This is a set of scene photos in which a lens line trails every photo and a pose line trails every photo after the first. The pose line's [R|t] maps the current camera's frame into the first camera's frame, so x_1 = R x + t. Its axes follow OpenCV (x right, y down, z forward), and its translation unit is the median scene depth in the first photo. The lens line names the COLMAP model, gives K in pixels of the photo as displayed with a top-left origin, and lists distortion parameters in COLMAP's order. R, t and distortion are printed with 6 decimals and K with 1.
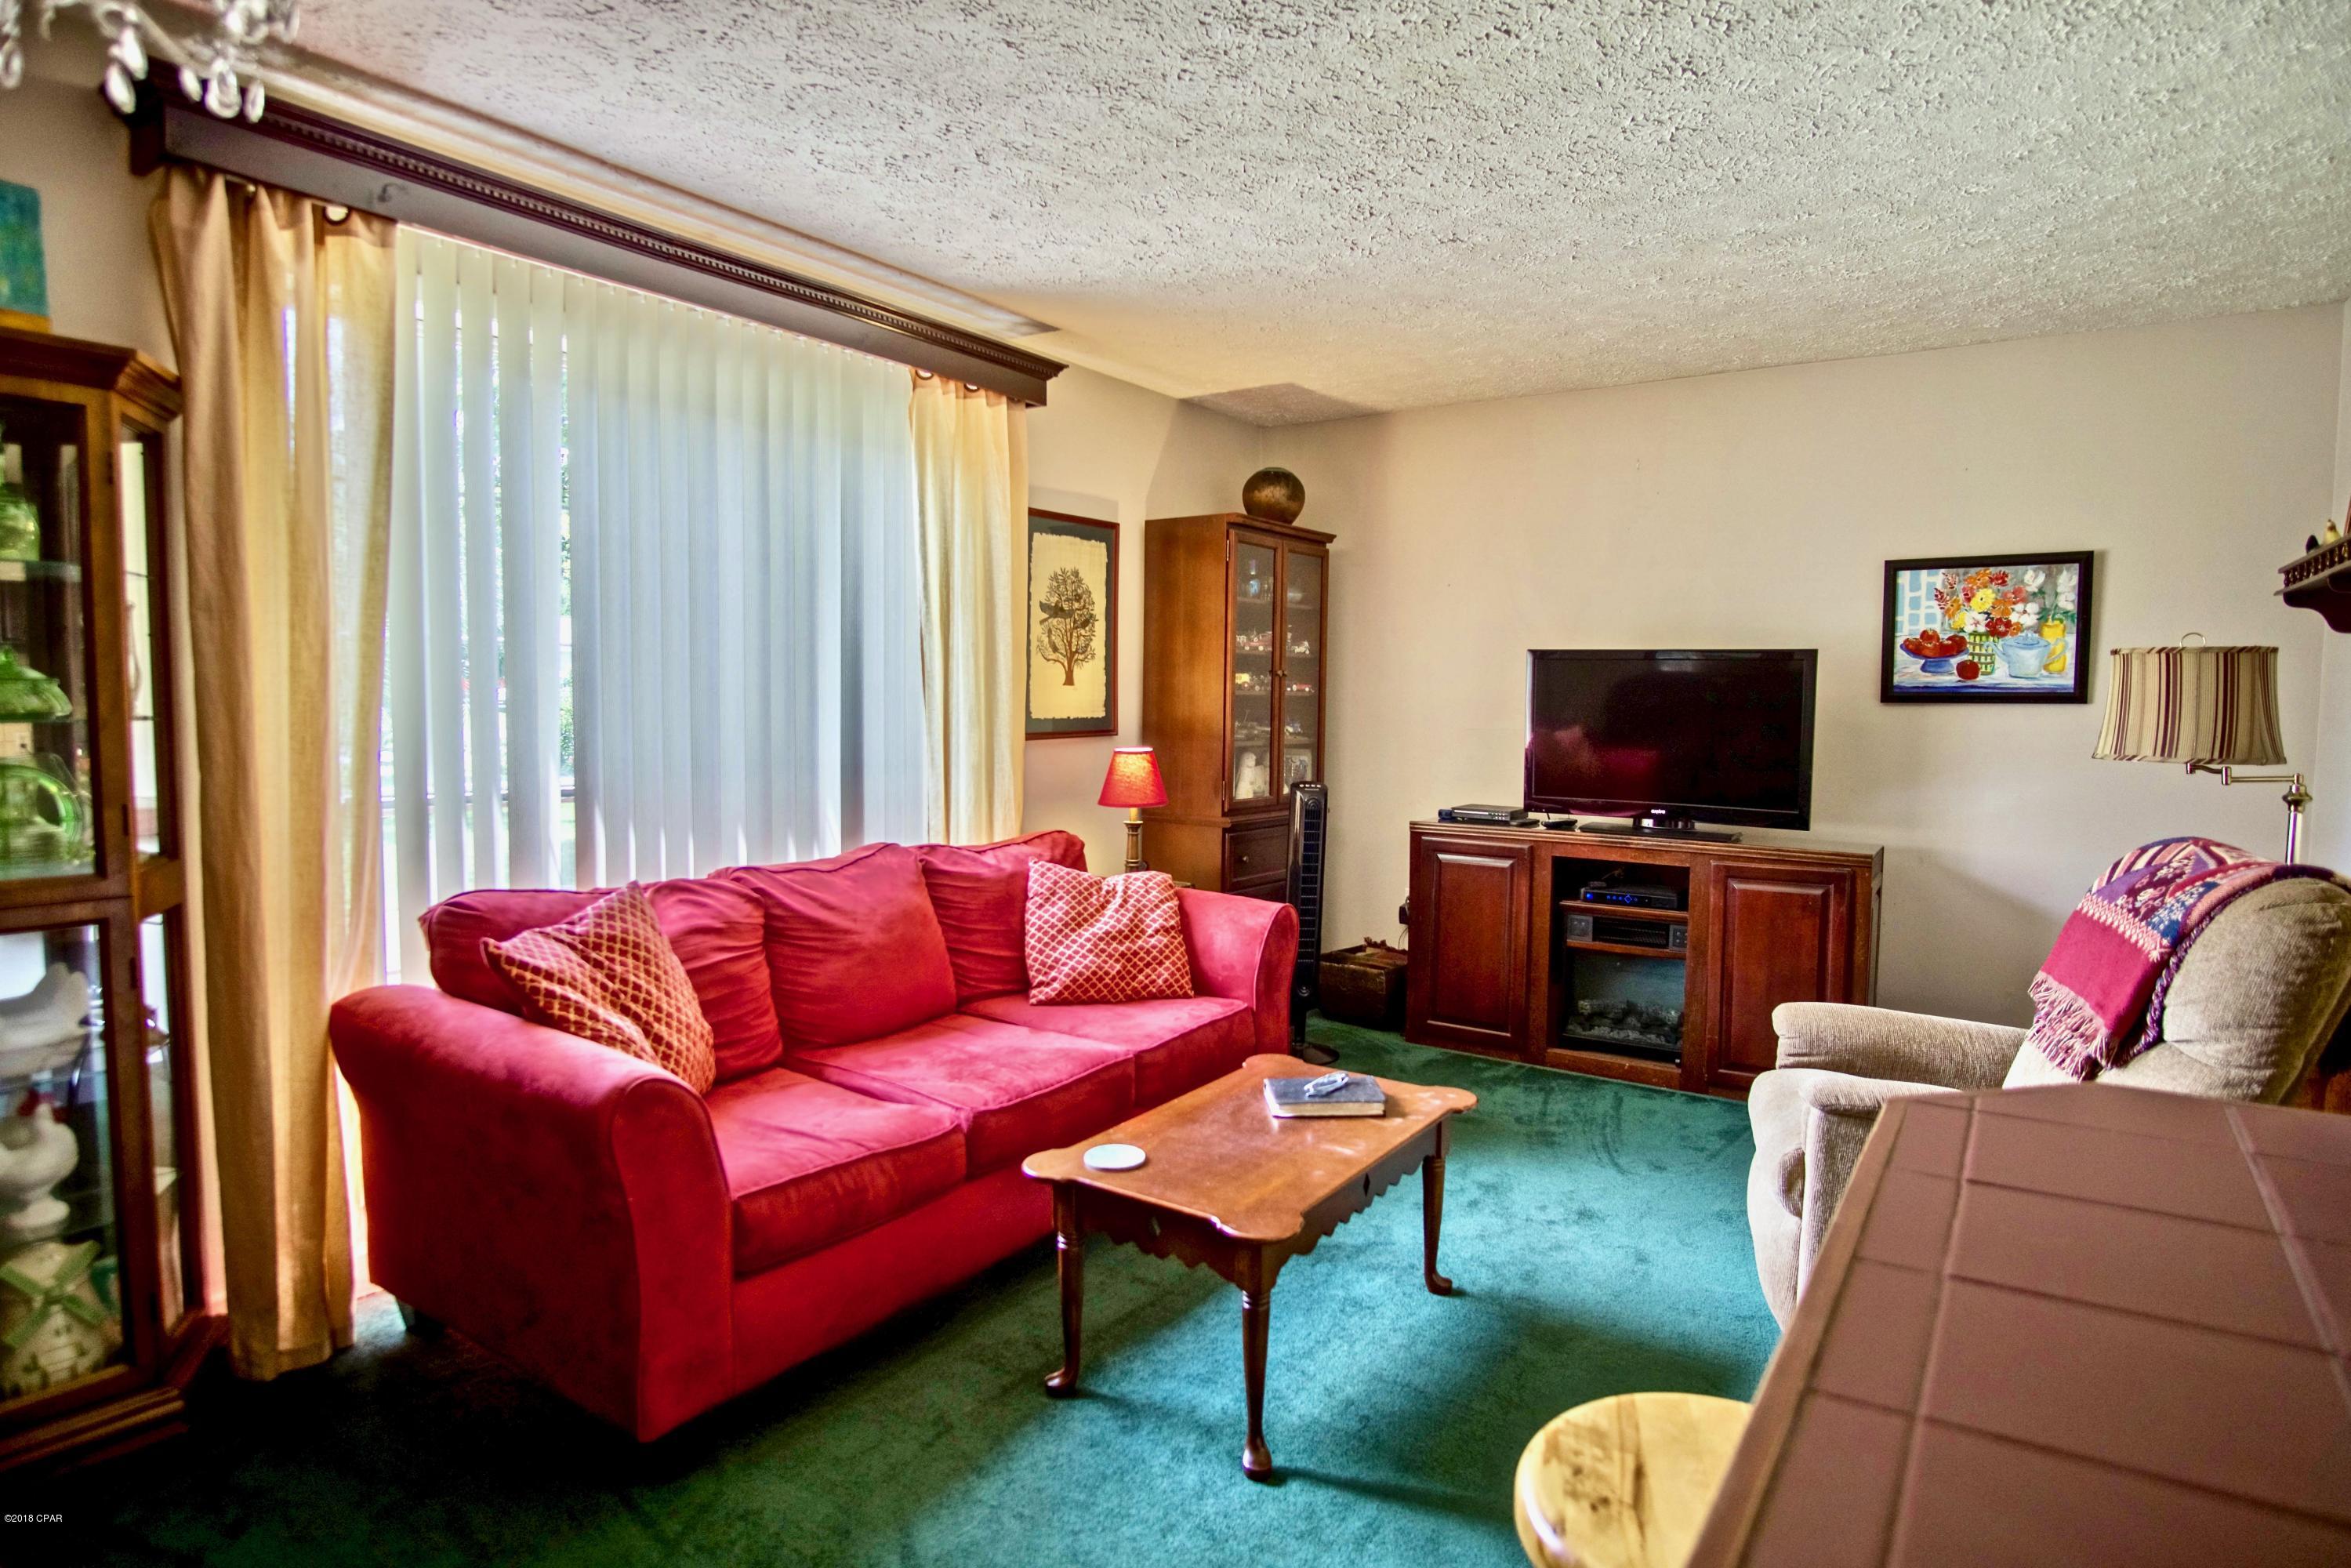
lens RADIAL K [[1339.0, 0, 1175.5], [0, 1339.0, 784.0], [0, 0, 1]] dist [-0.002160, -0.000517]
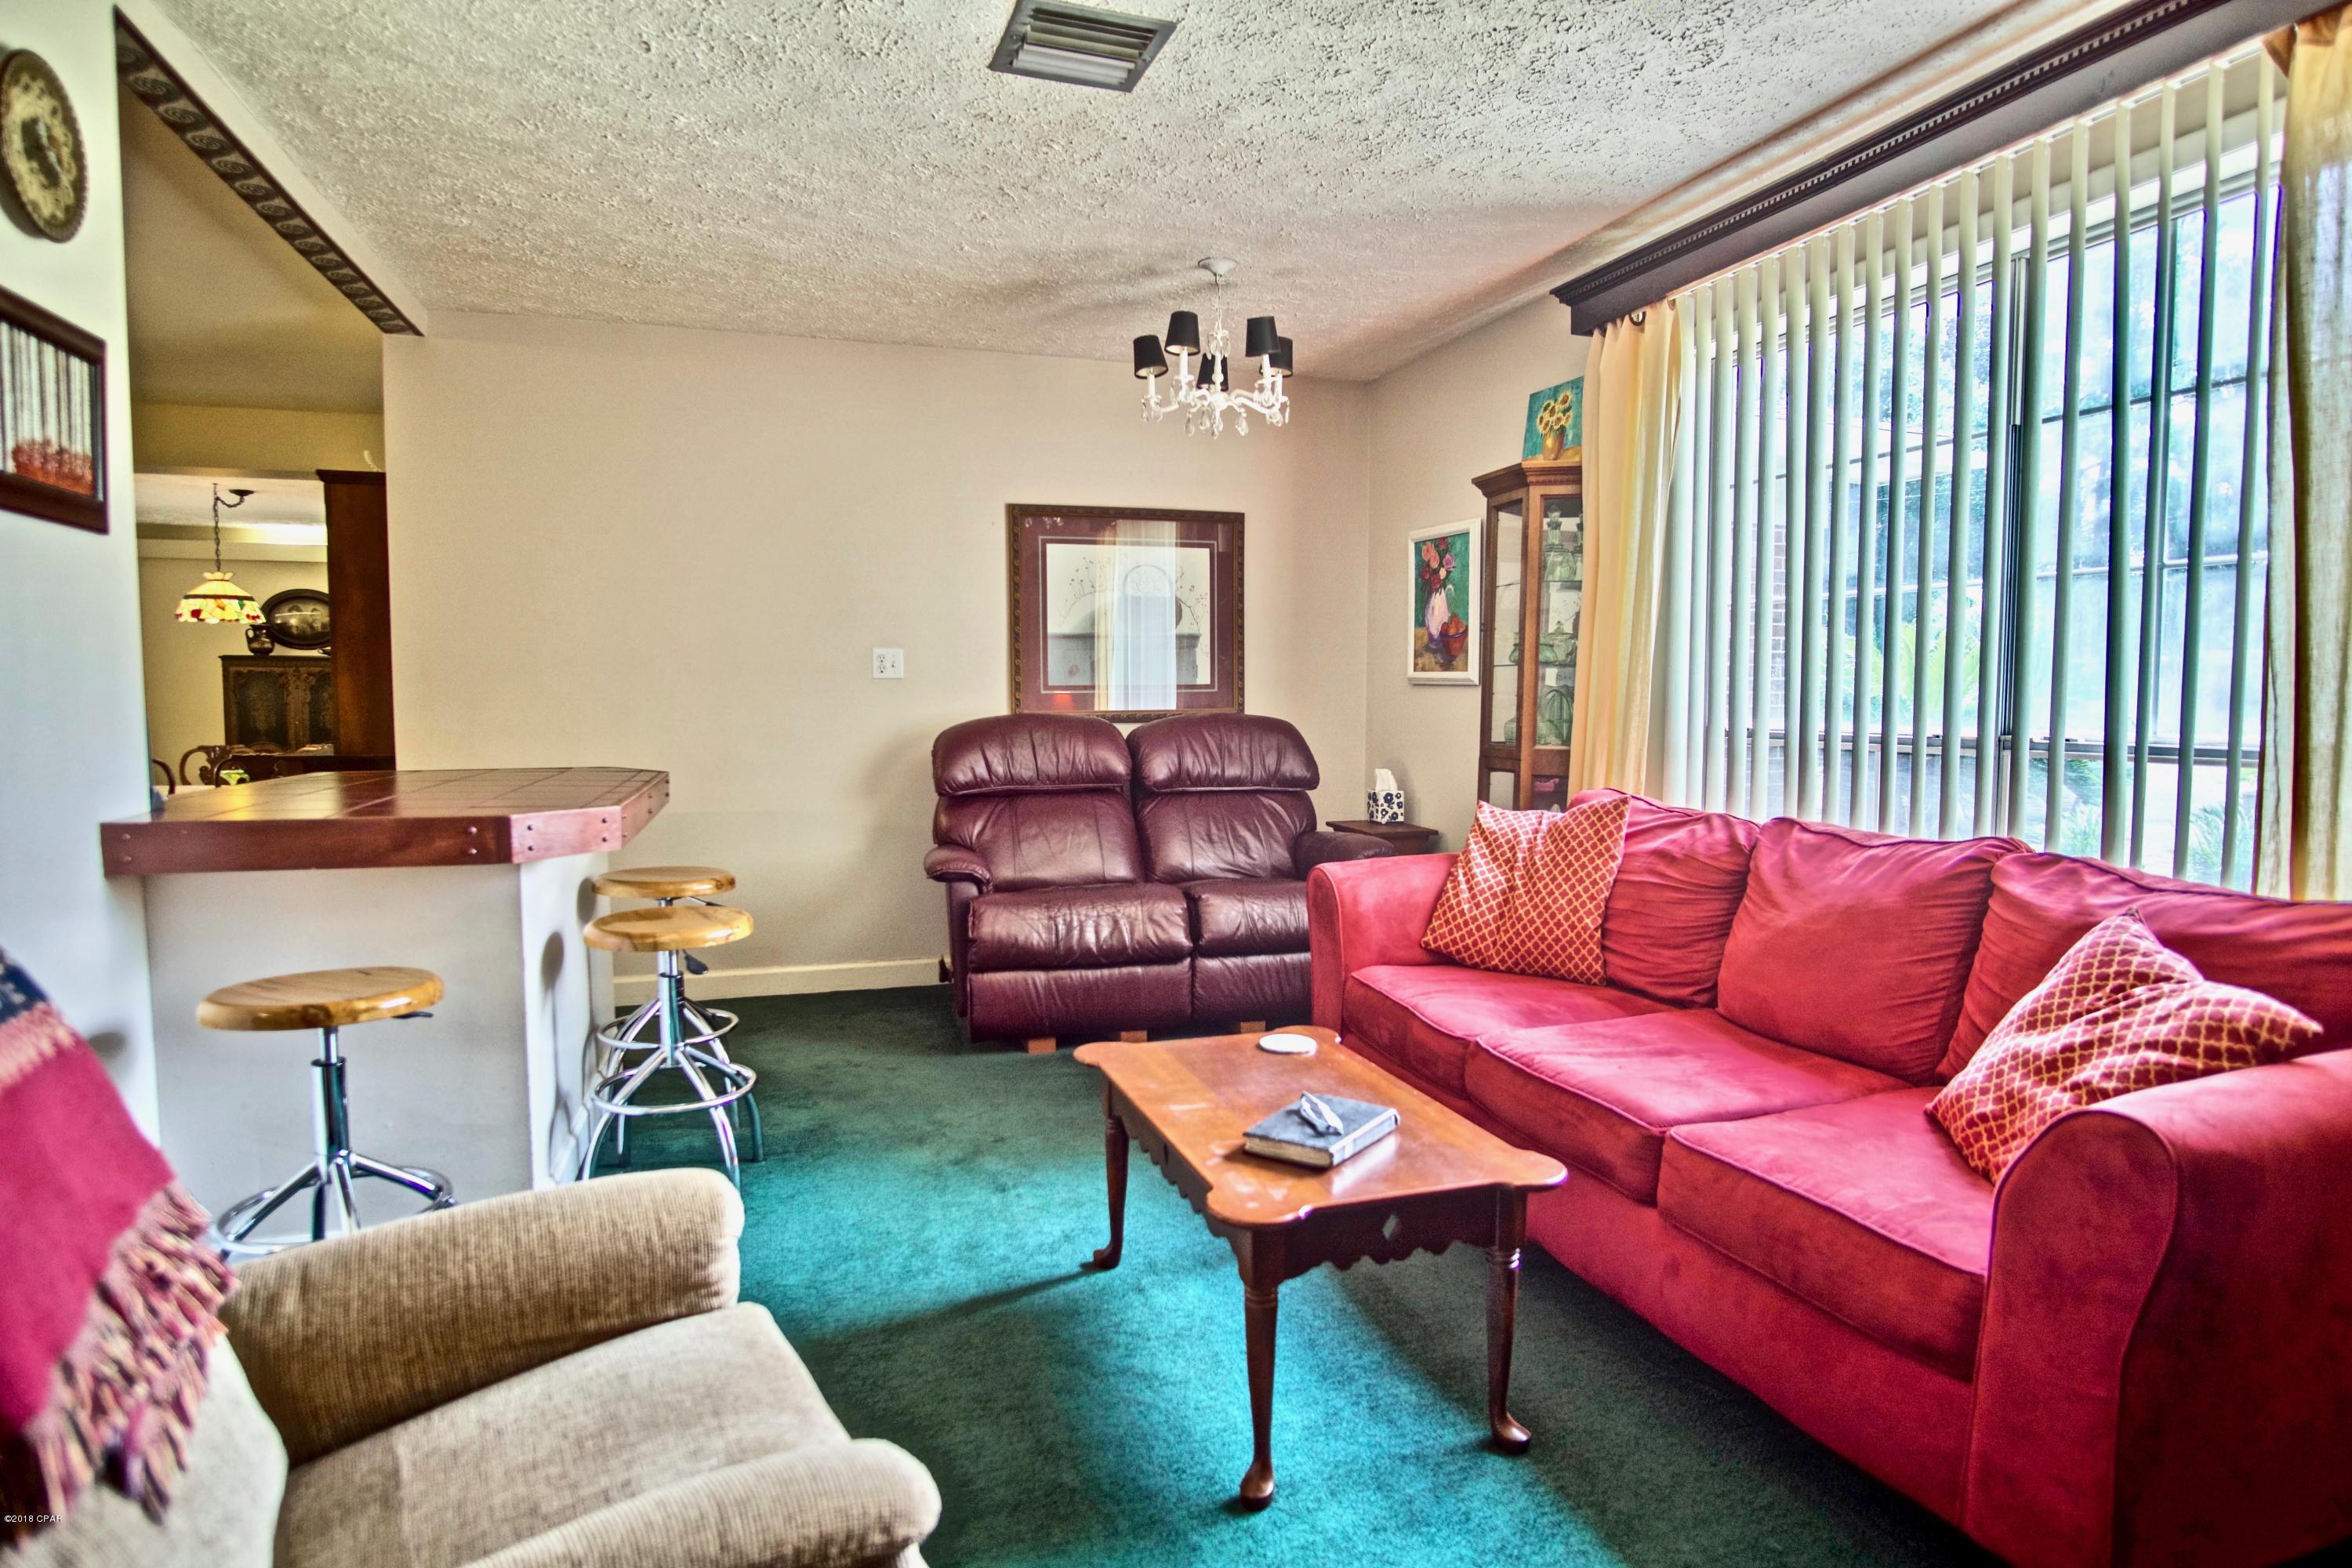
lens RADIAL K [[1417.0, 0, 1176.0], [0, 1417.0, 784.0], [0, 0, 1]] dist [-0.000462, 0.000172]
pose [[-0.645947, 0.044629, -0.762076, 0.795941], [-0.061791, 0.991957, 0.110467, -0.048402], [0.760877, 0.118445, -0.637994, 1.475491]]
